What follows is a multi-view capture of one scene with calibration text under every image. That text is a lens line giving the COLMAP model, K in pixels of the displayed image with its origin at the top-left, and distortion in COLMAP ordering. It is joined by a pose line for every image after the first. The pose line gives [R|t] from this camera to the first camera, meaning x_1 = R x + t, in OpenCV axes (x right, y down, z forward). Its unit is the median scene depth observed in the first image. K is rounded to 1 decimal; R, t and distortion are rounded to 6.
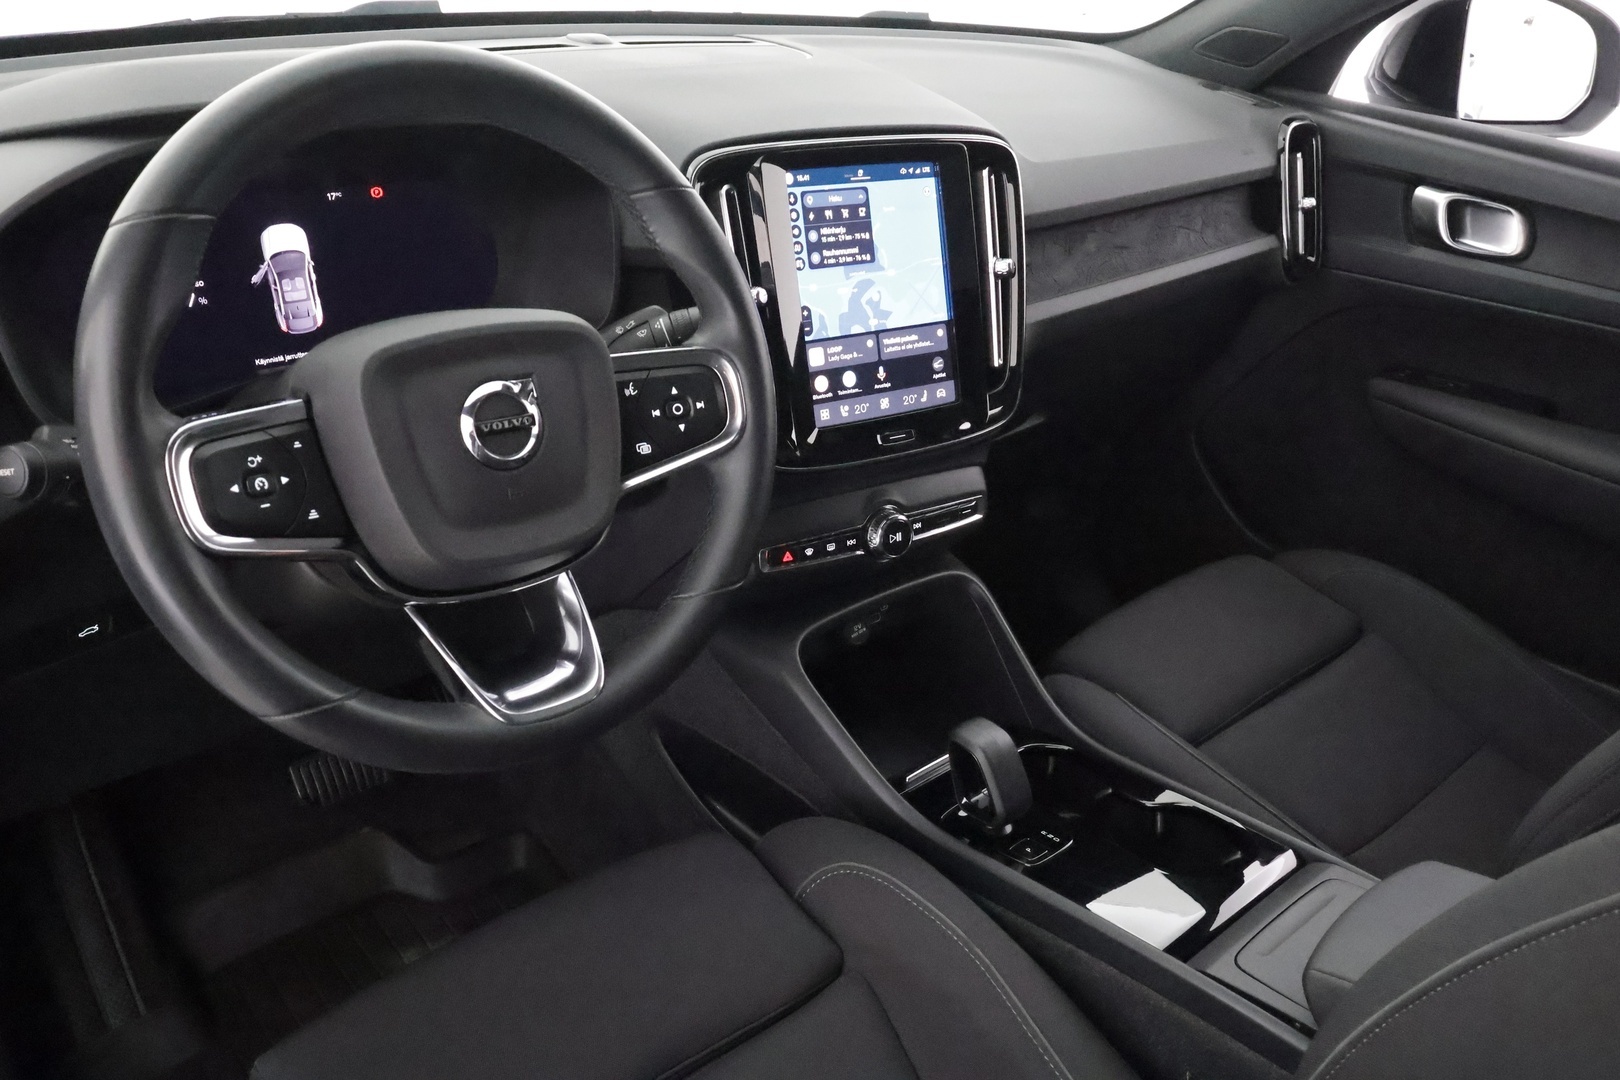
lens RADIAL K [[1289.0, 0, 810.0], [0, 1289.0, 540.0], [0, 0, 1]] dist [0.002118, -0.003615]
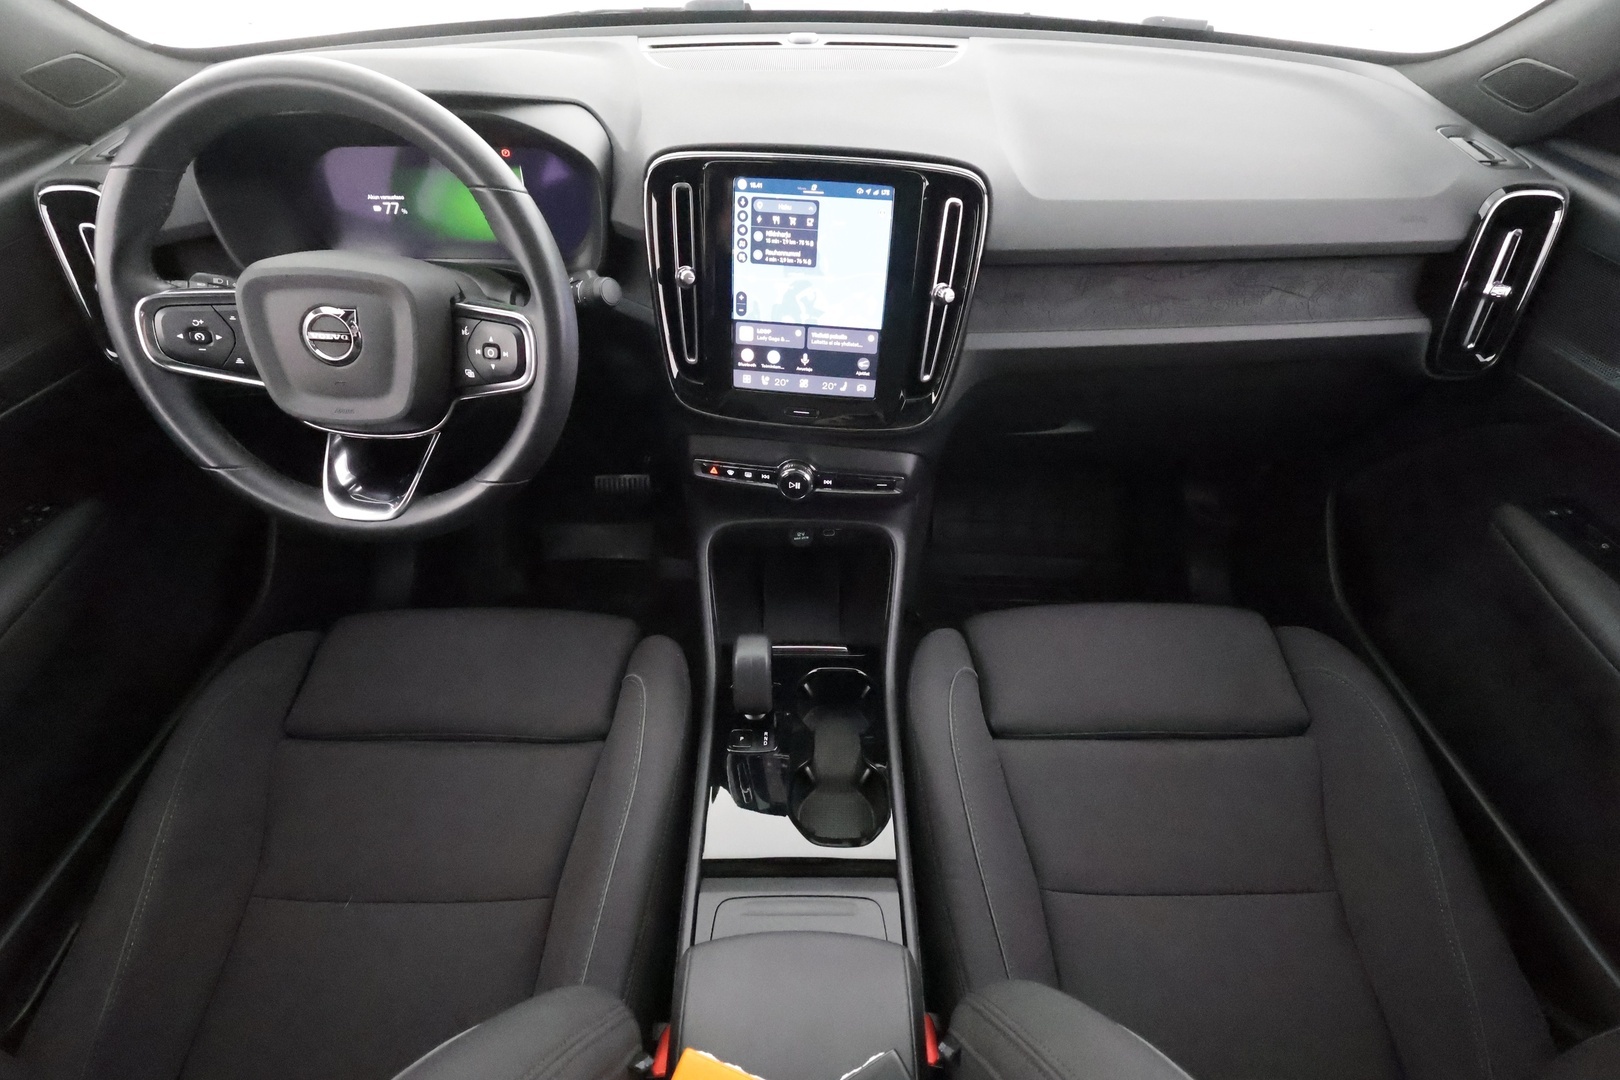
lens RADIAL K [[756.4, 0, 810.0], [0, 756.4, 540.0], [0, 0, 1]] dist [-0.002010, 0.001018]
pose [[0.750769, 0.405452, -0.521493, 0.524796], [-0.263397, 0.907738, 0.326549, -0.216090], [0.605779, -0.107803, 0.788296, 0.416618]]
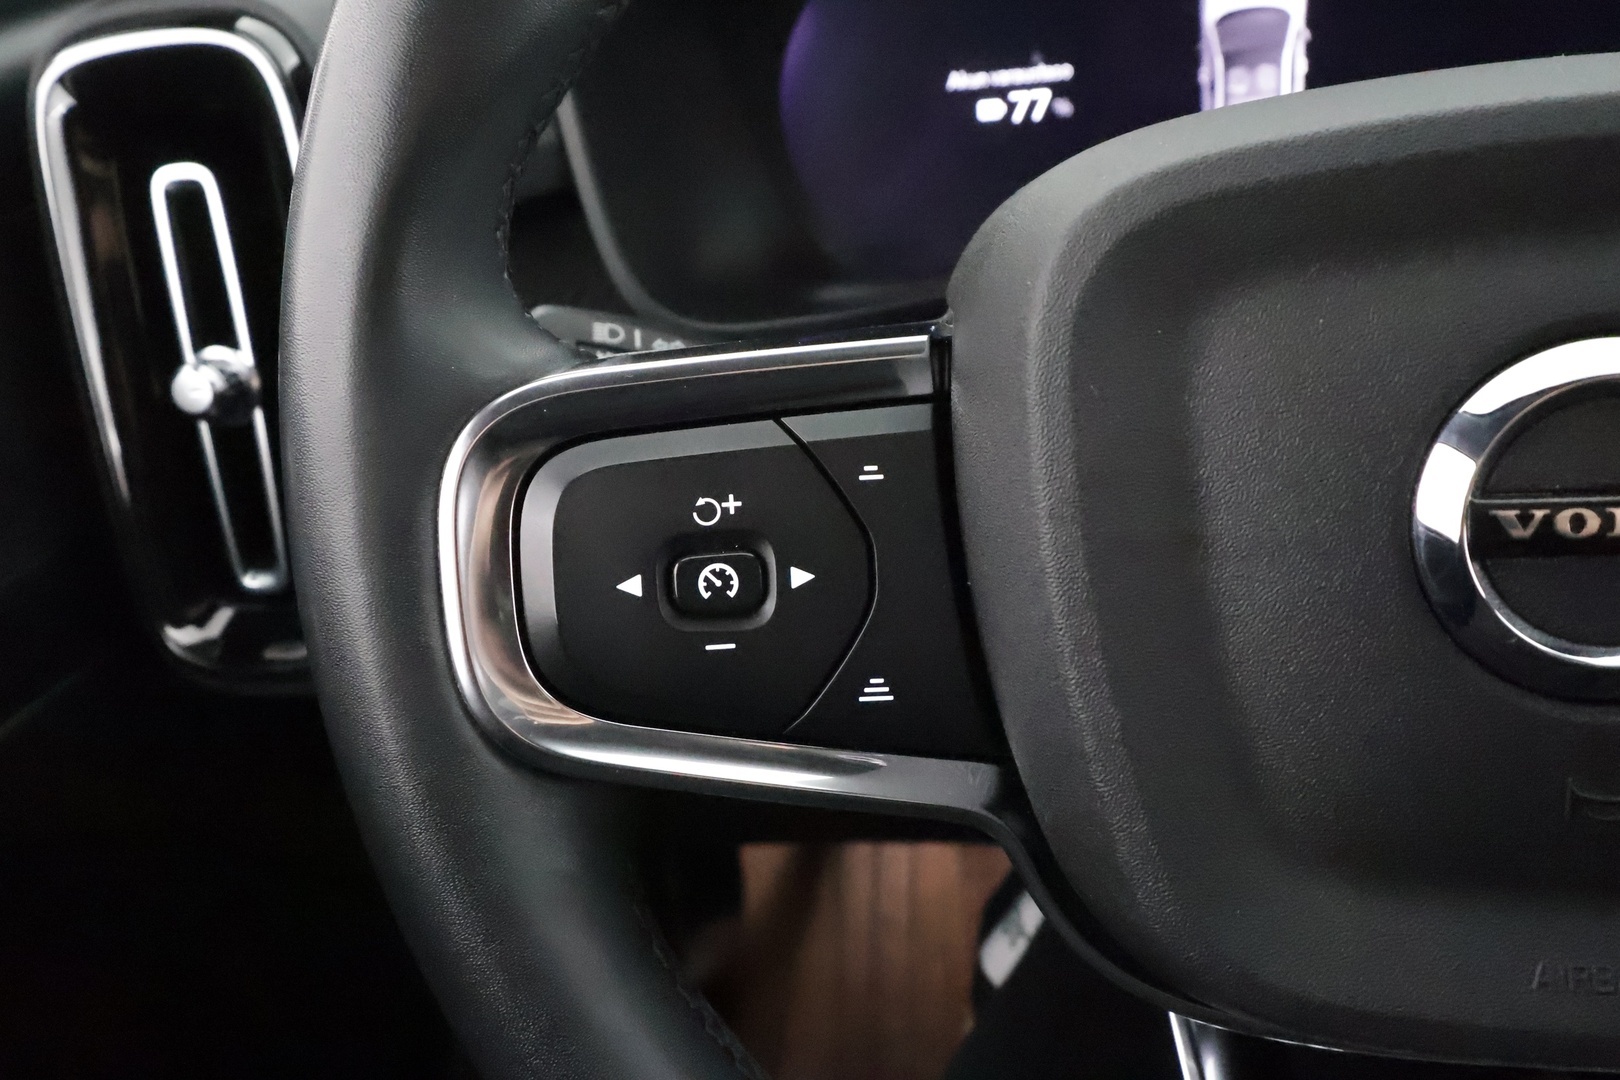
lens RADIAL K [[1338.0, 0, 841.0], [0, 1338.0, 538.7], [0, 0, 1]] dist [0.131964, 0.000077]
pose [[0.684327, 0.207240, -0.699105, -0.105257], [-0.174728, 0.977434, 0.118713, -0.062596], [0.707931, 0.040915, 0.705095, 0.489242]]
